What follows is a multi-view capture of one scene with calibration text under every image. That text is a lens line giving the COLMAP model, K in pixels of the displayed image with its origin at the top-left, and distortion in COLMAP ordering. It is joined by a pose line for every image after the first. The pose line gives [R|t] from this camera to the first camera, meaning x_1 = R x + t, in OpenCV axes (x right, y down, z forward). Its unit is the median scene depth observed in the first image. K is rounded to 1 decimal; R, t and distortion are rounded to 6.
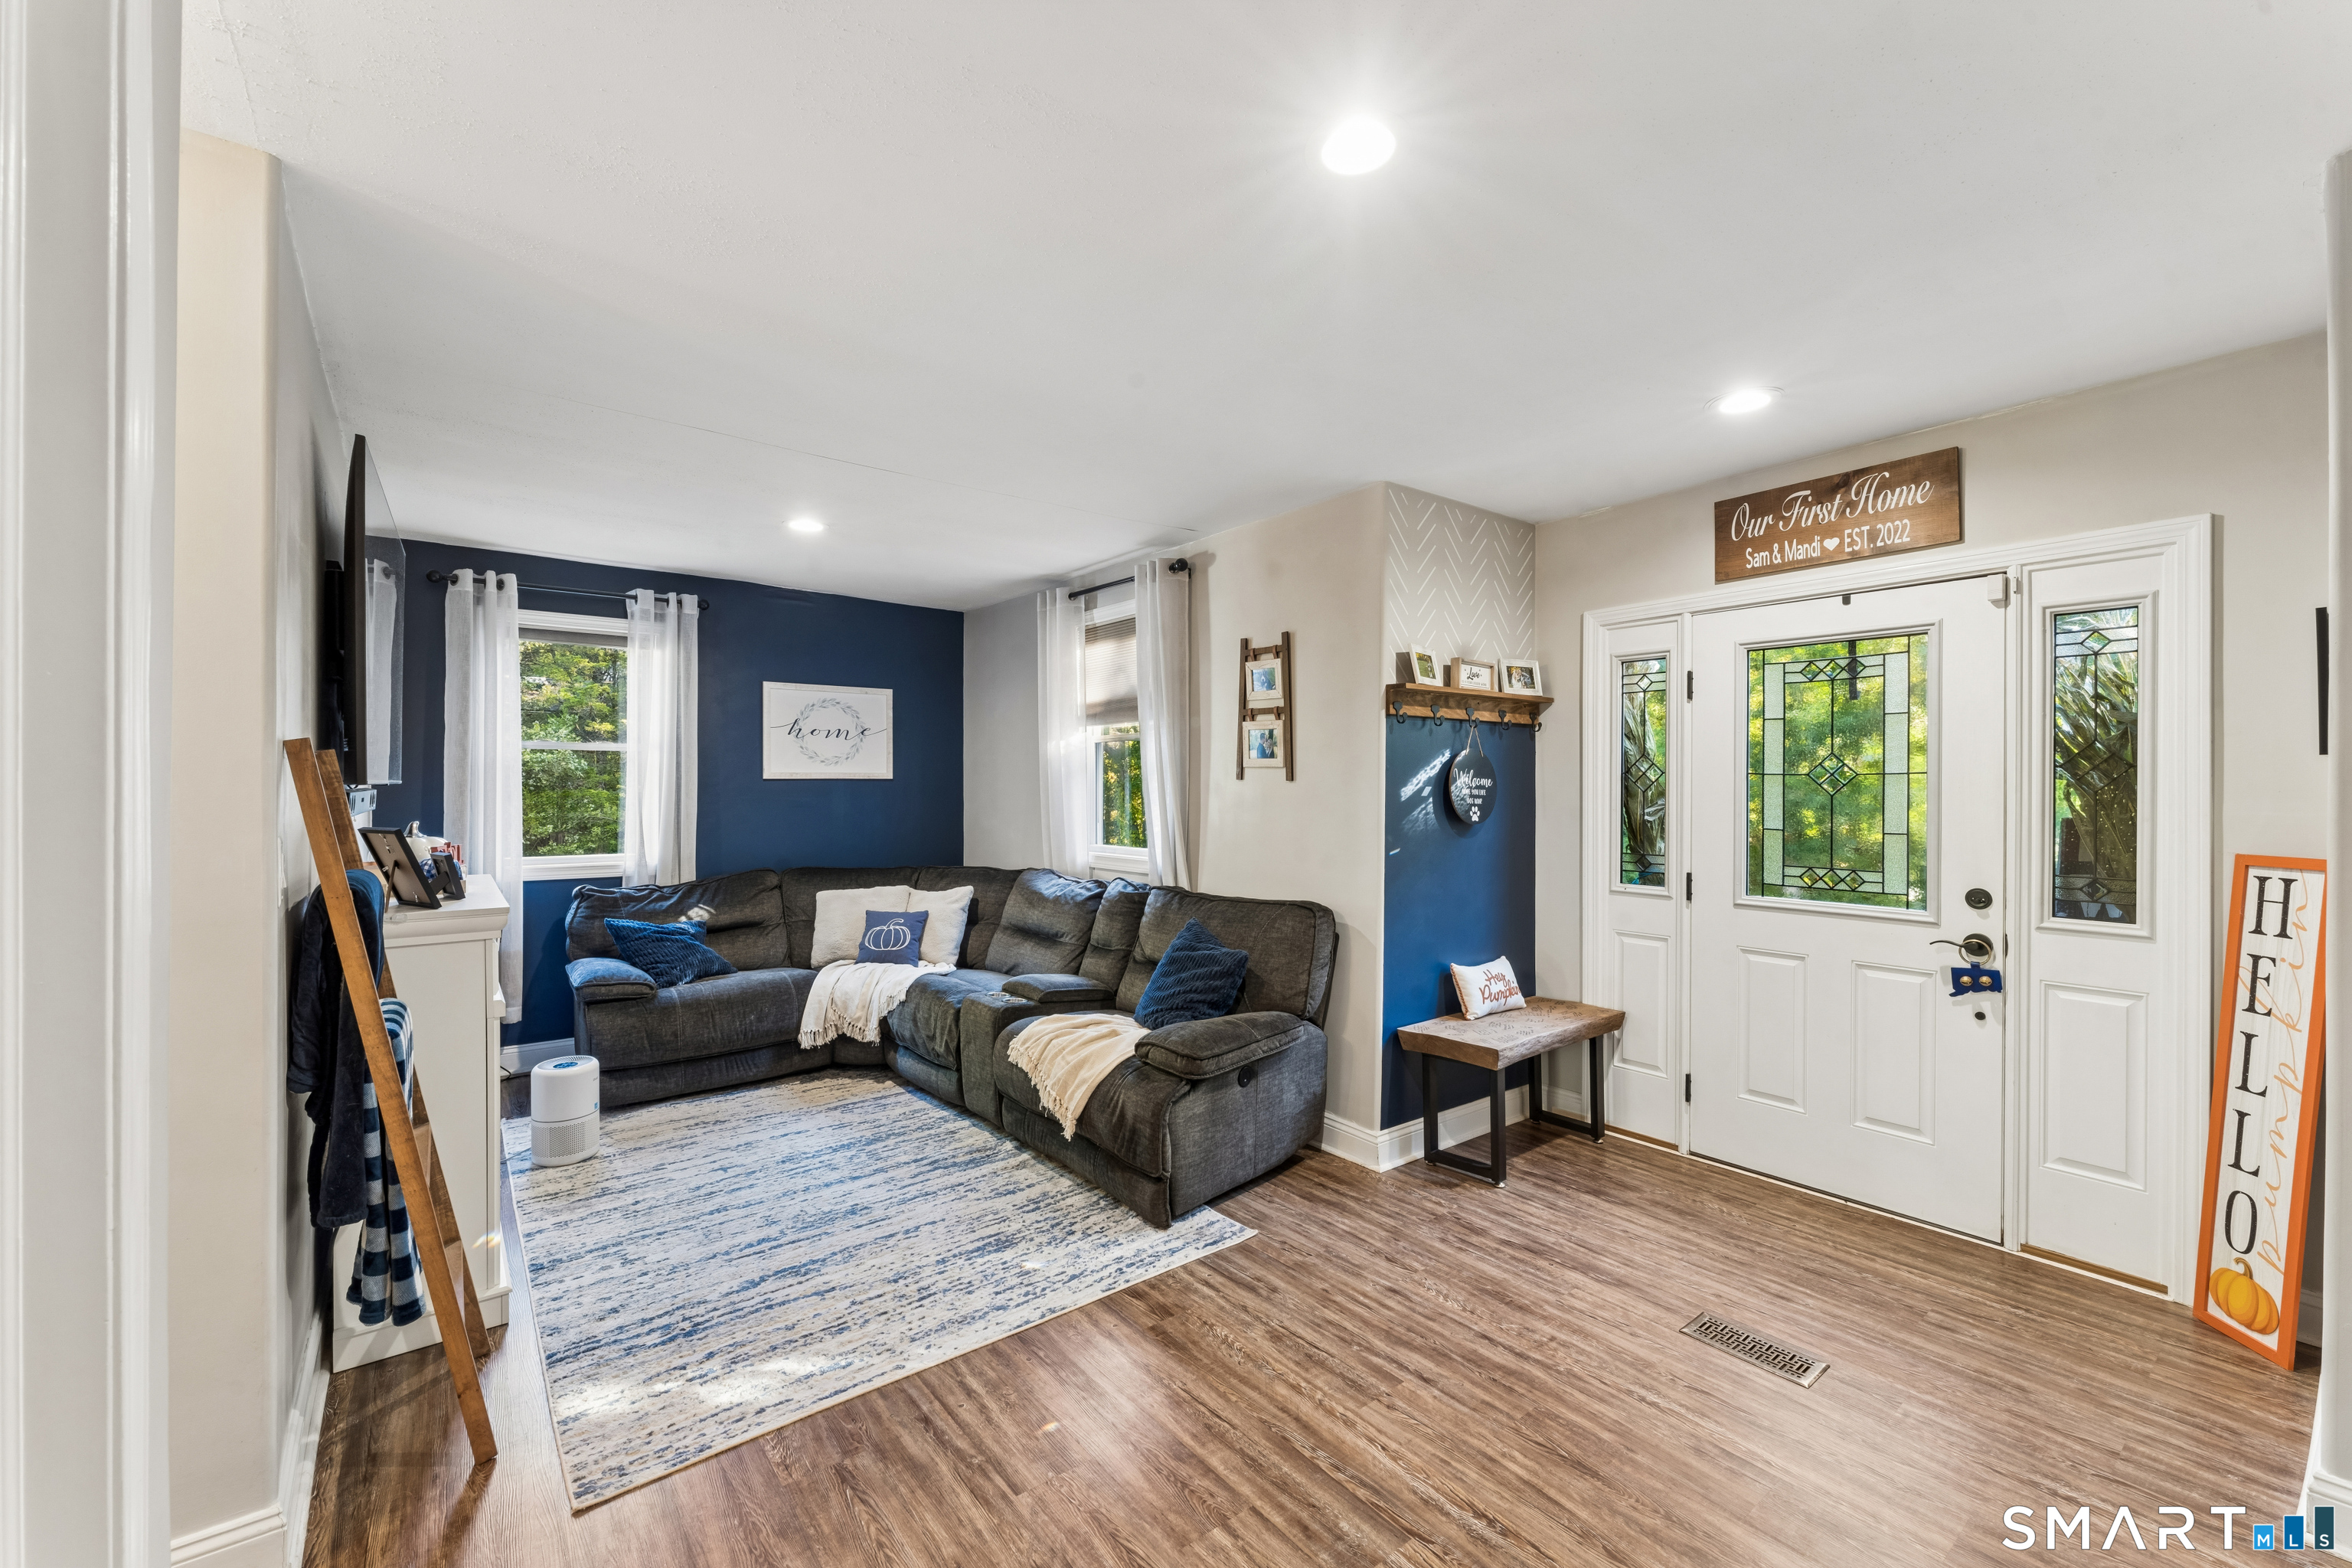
lens RADIAL K [[945.3, 0, 1172.3], [0, 945.3, 771.8], [0, 0, 1]] dist [-0.003134, -0.001315]
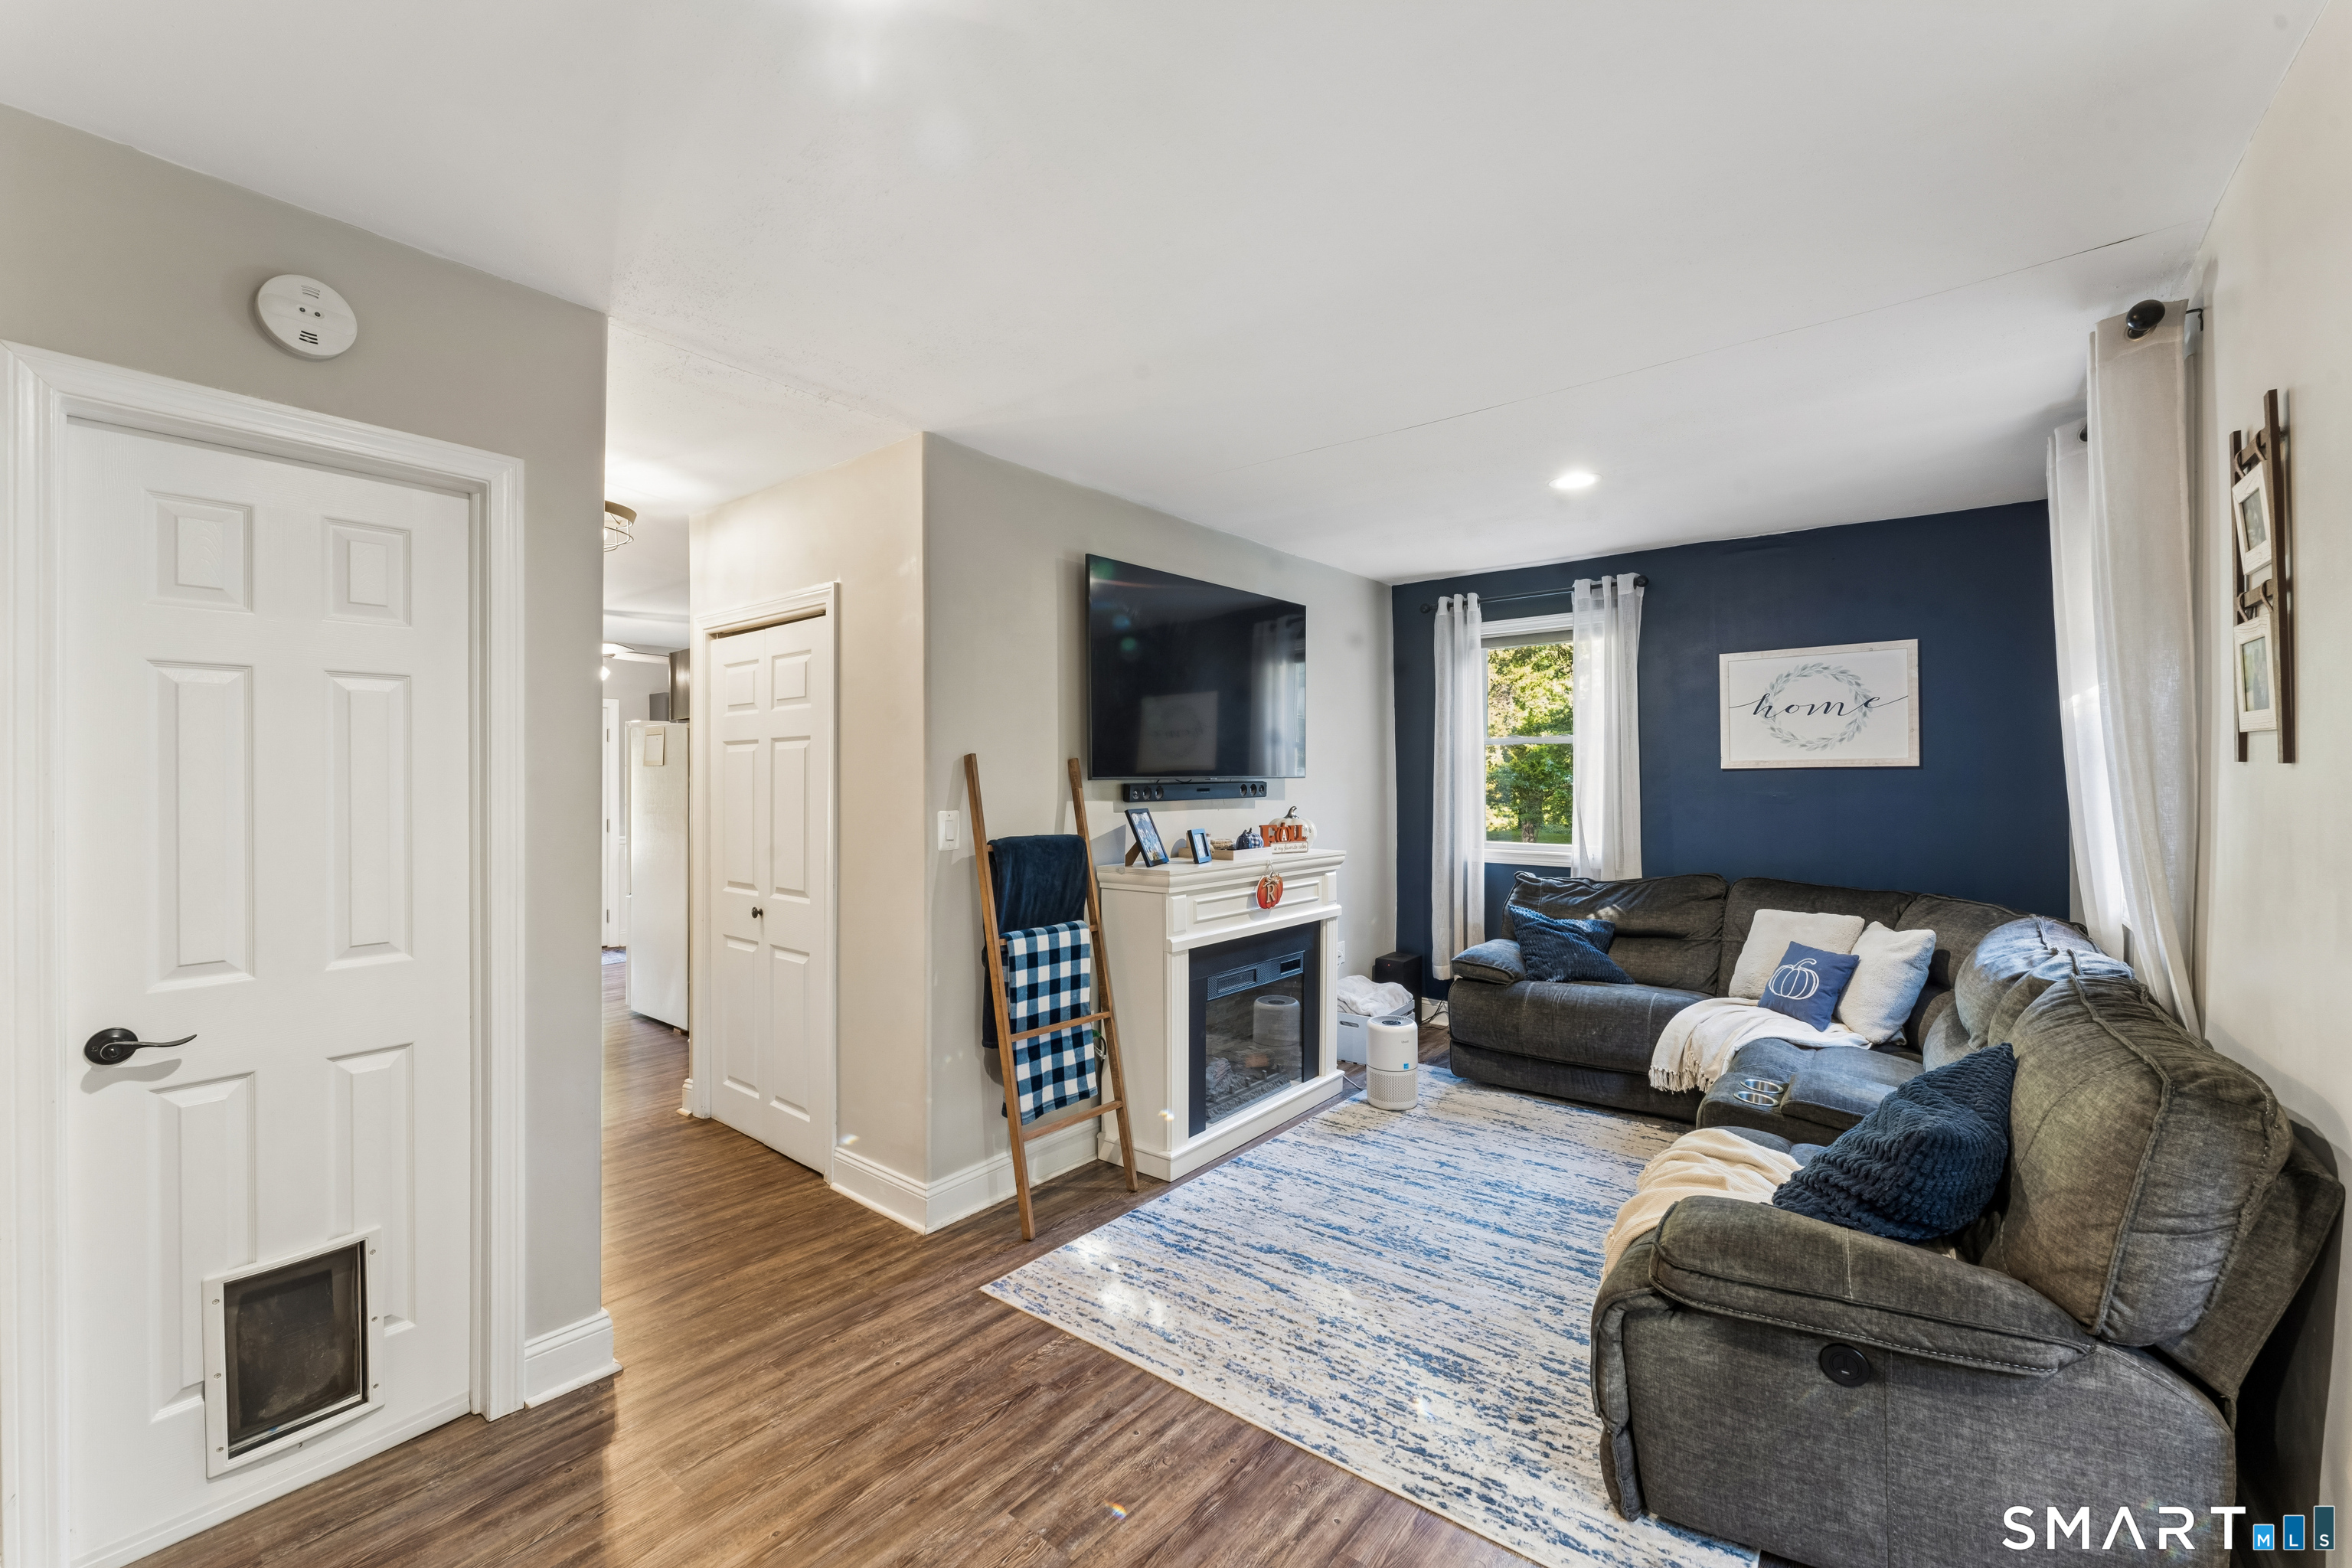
lens RADIAL K [[945.3, 0, 1163.3], [0, 945.3, 763.8], [0, 0, 1]] dist [-0.003134, -0.001315]
pose [[0.230172, -0.018223, -0.972979, 0.426626], [0.021590, 0.999674, -0.013615, 0.005849], [0.972910, -0.017872, 0.230491, 0.483647]]
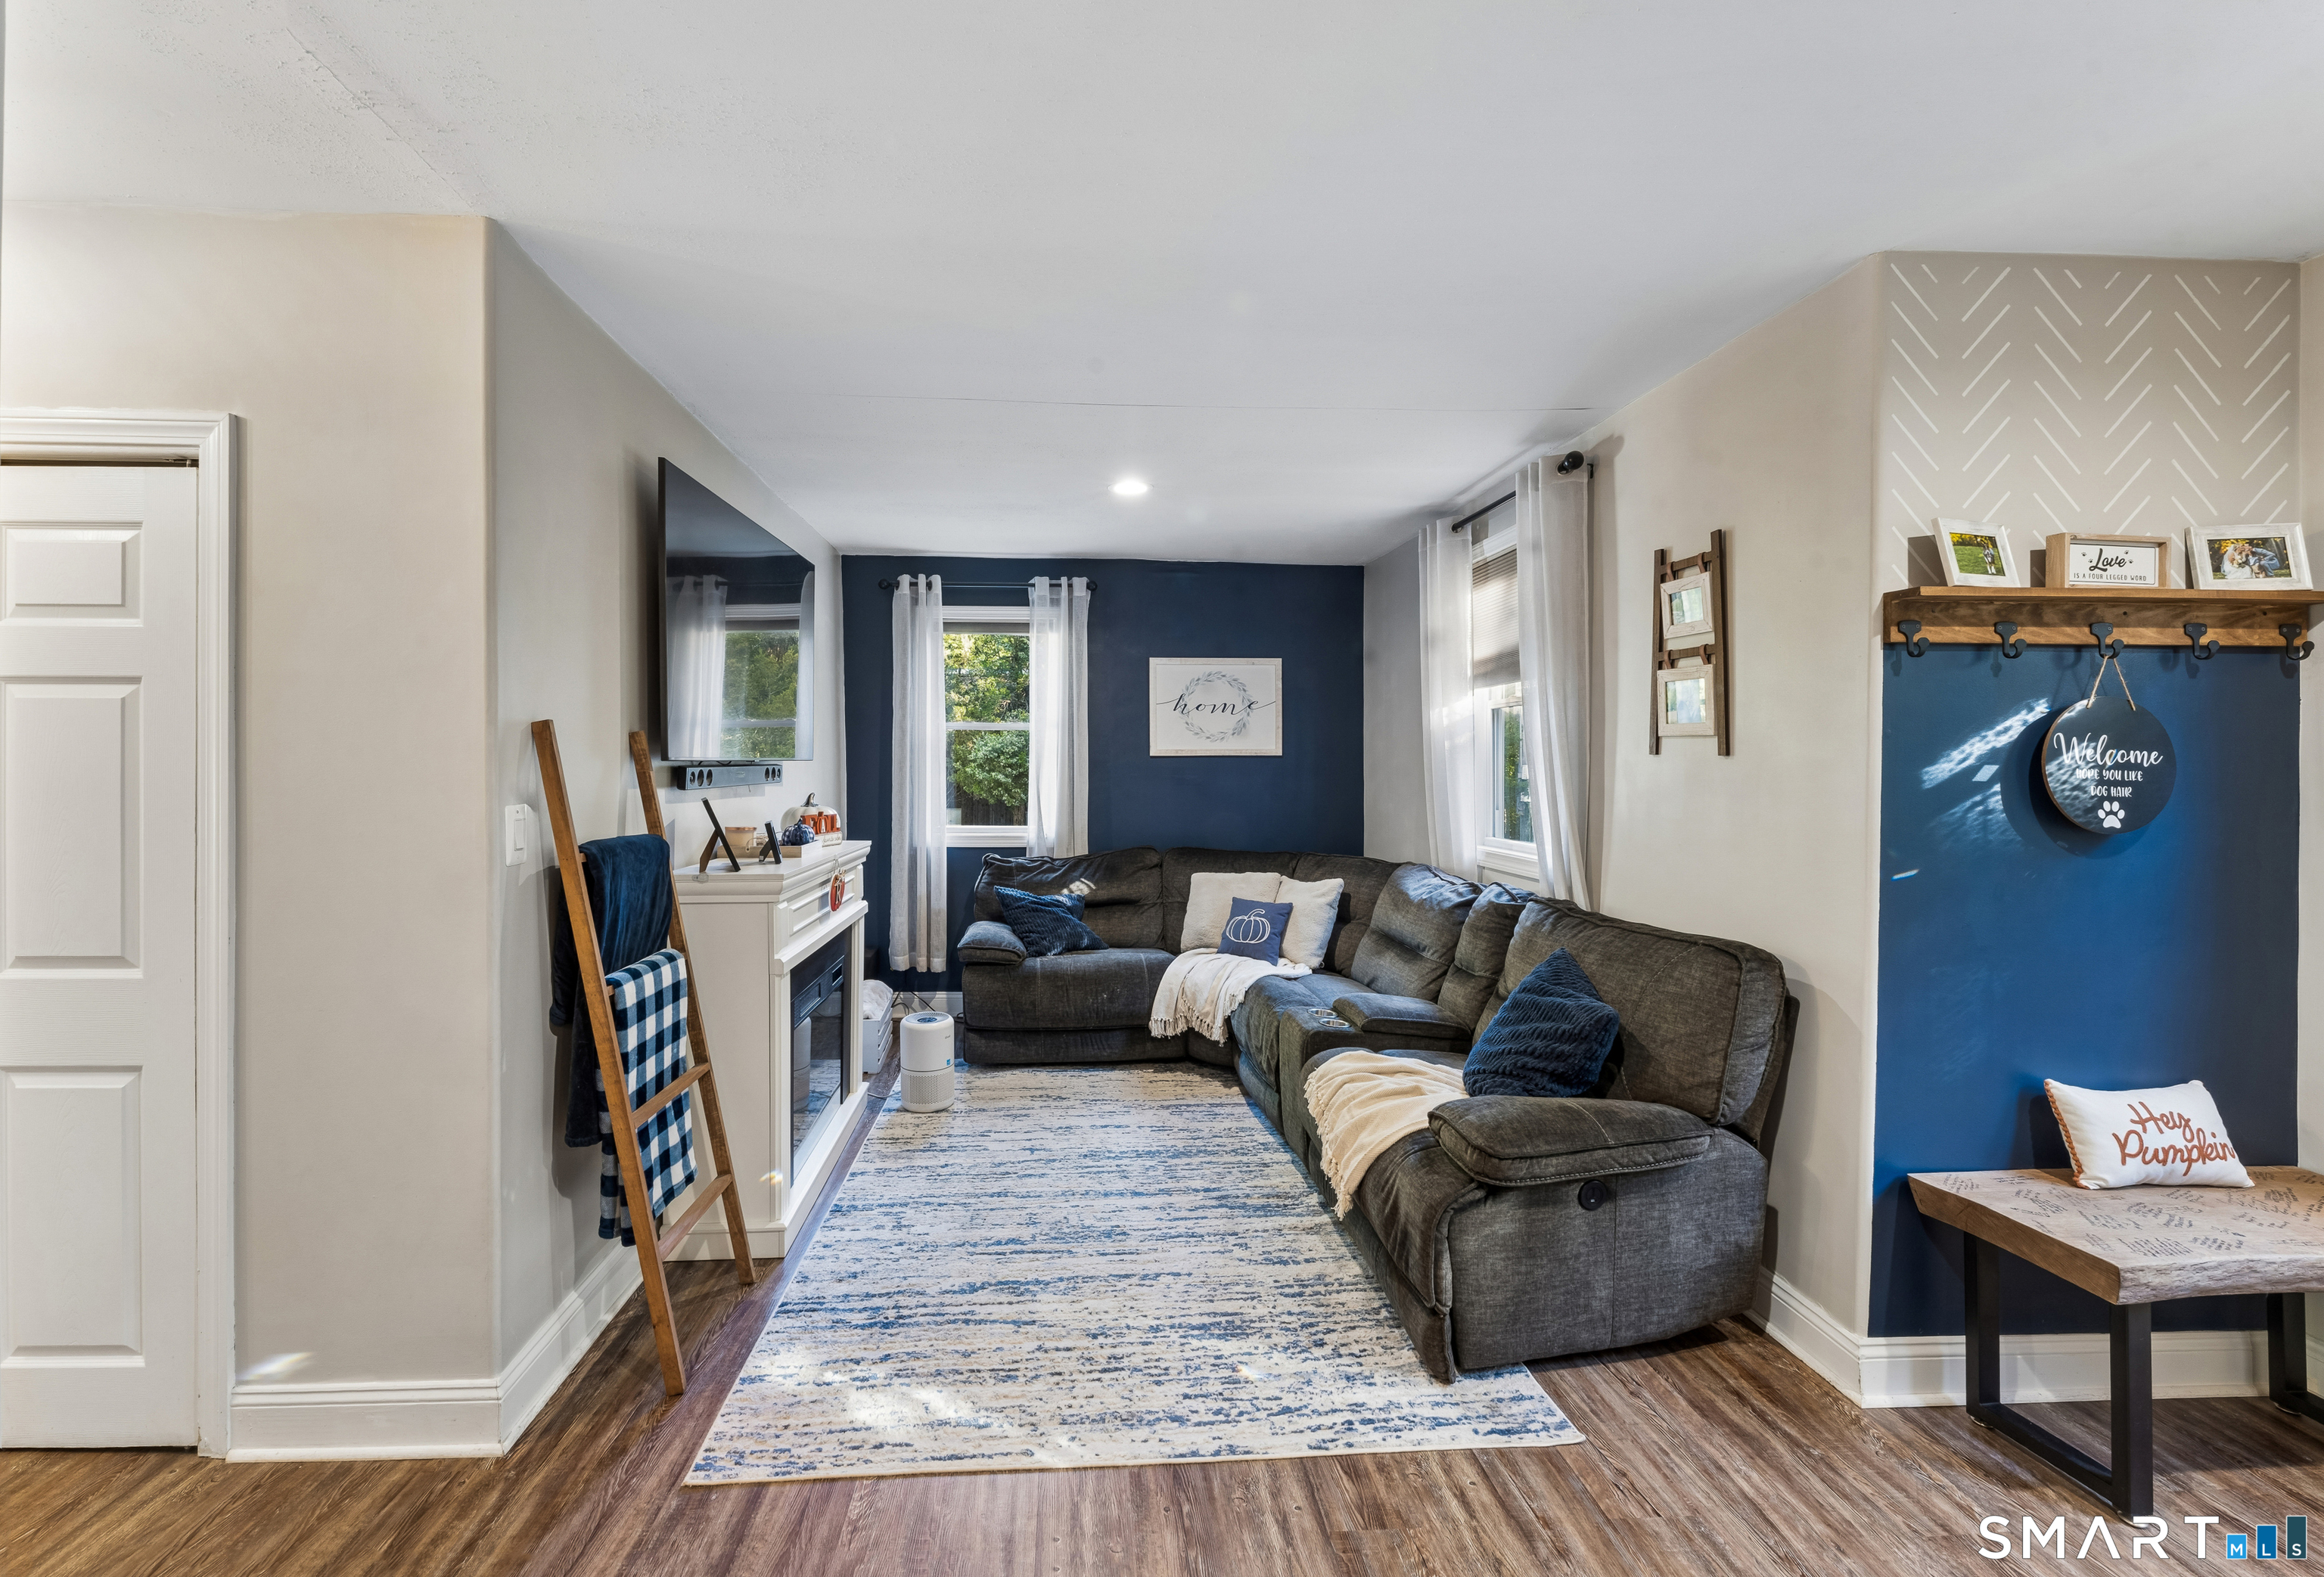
lens RADIAL K [[965.6, 0, 1104.1], [0, 965.6, 758.3], [0, 0, 1]] dist [-0.004291, -0.000548]
pose [[0.821005, -0.002109, -0.570917, 0.163113], [0.007984, 0.999938, 0.007787, 0.002753], [0.570865, -0.010951, 0.820971, 0.213521]]
